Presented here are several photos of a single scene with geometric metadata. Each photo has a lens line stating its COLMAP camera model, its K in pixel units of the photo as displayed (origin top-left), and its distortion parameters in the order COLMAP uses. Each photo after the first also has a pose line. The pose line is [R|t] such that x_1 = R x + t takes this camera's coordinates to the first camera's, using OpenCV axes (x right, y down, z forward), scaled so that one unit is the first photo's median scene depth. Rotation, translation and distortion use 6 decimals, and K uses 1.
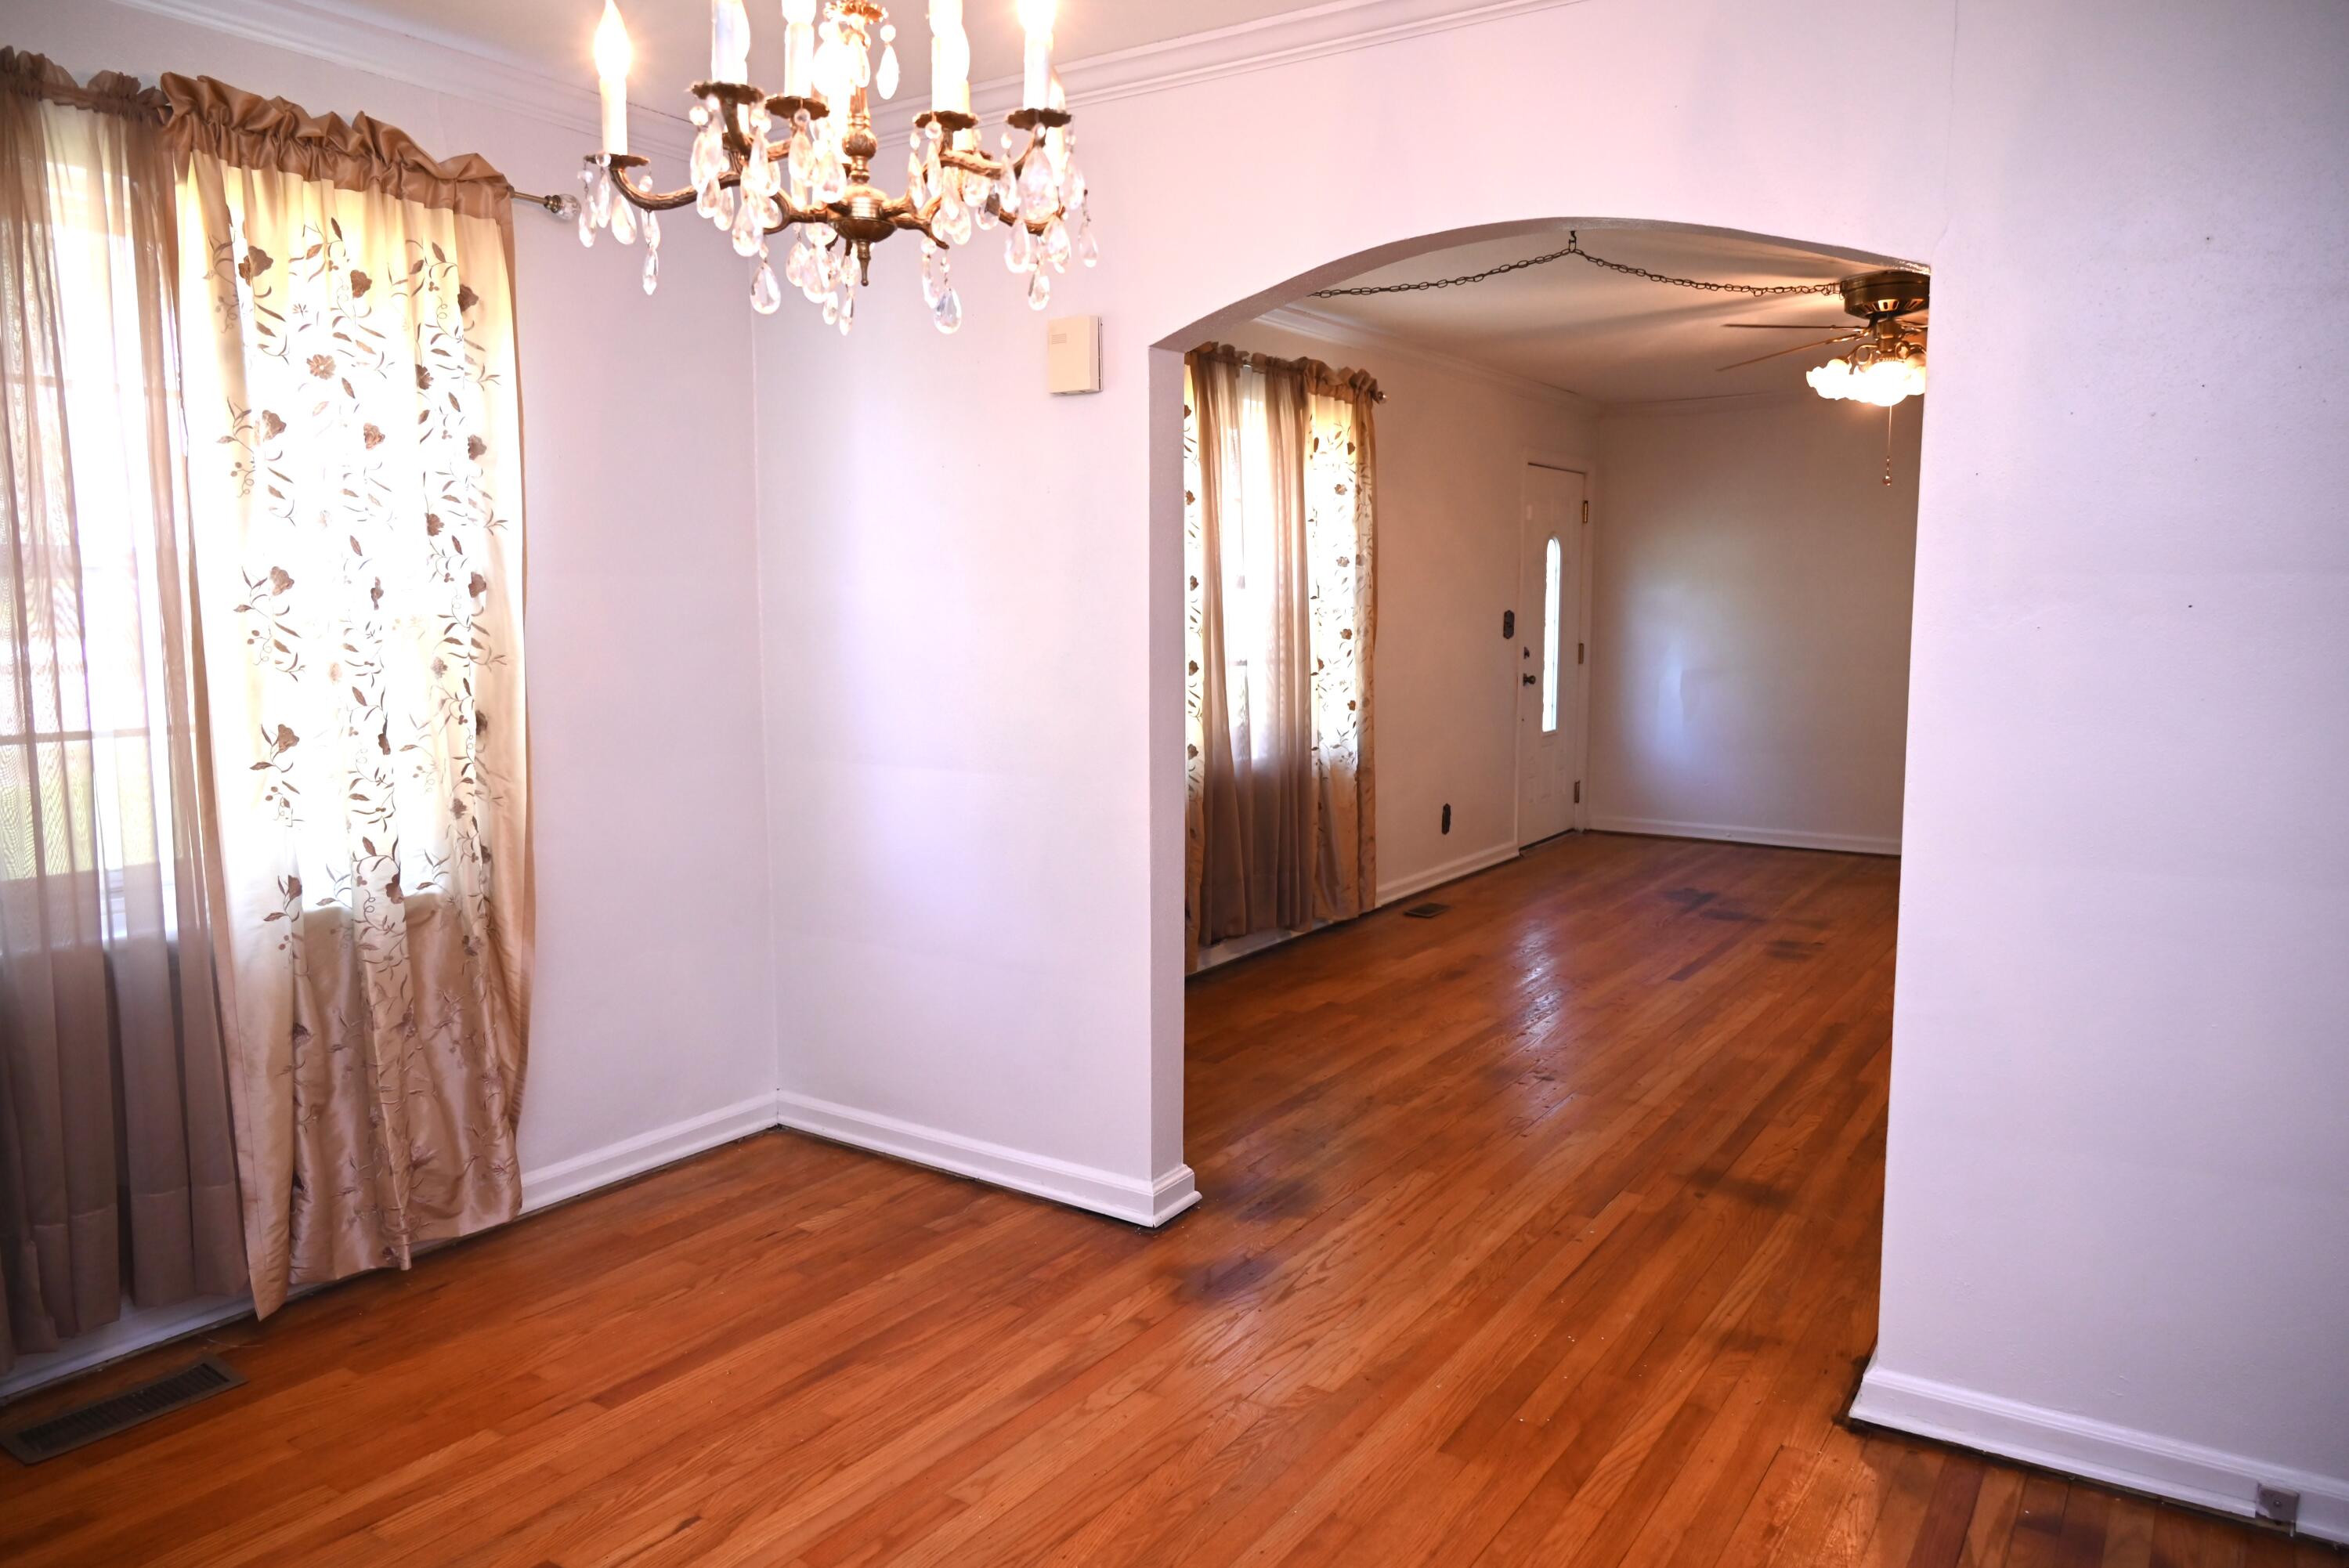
lens RADIAL K [[1587.4, 0, 1174.5], [0, 1587.4, 784.0], [0, 0, 1]] dist [-0.002984, 0.000302]
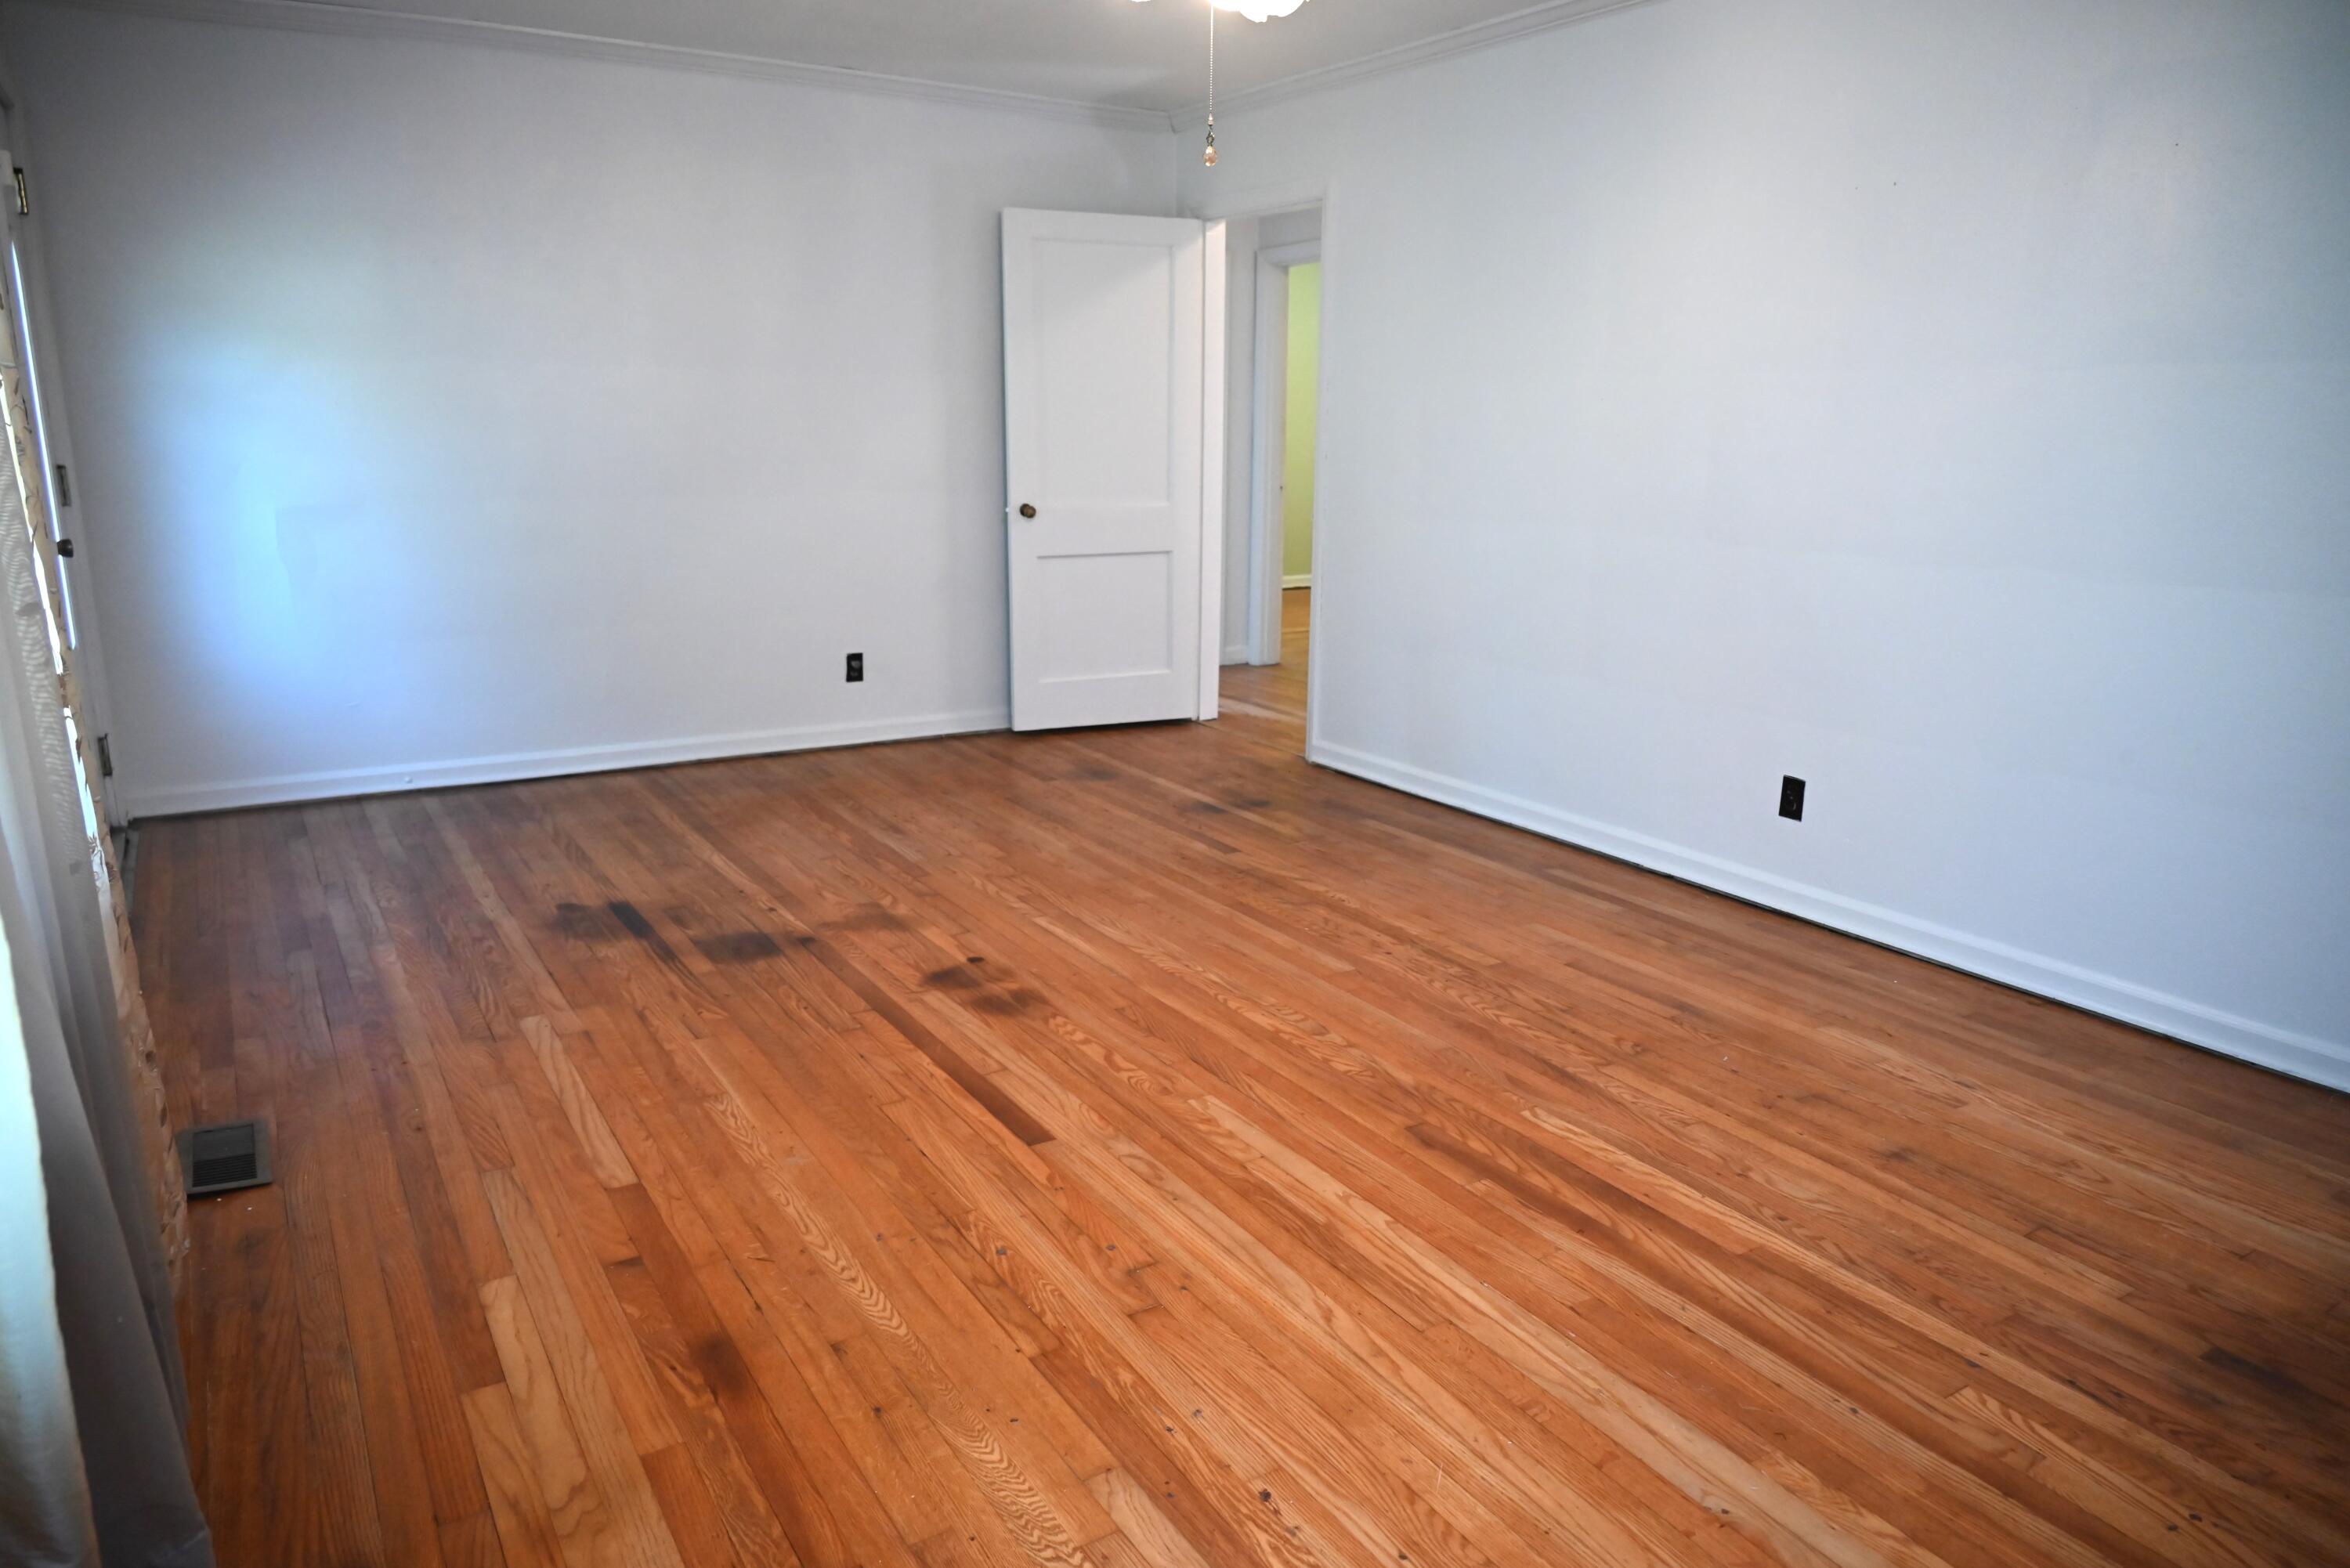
lens RADIAL K [[1540.0, 0, 1172.6], [0, 1540.0, 785.3], [0, 0, 1]] dist [-0.010809, 0.000059]
pose [[0.413991, -0.209635, 0.885813, -0.135717], [0.094373, 0.977761, 0.187289, -0.134558], [-0.905376, 0.006061, 0.424568, 1.363959]]
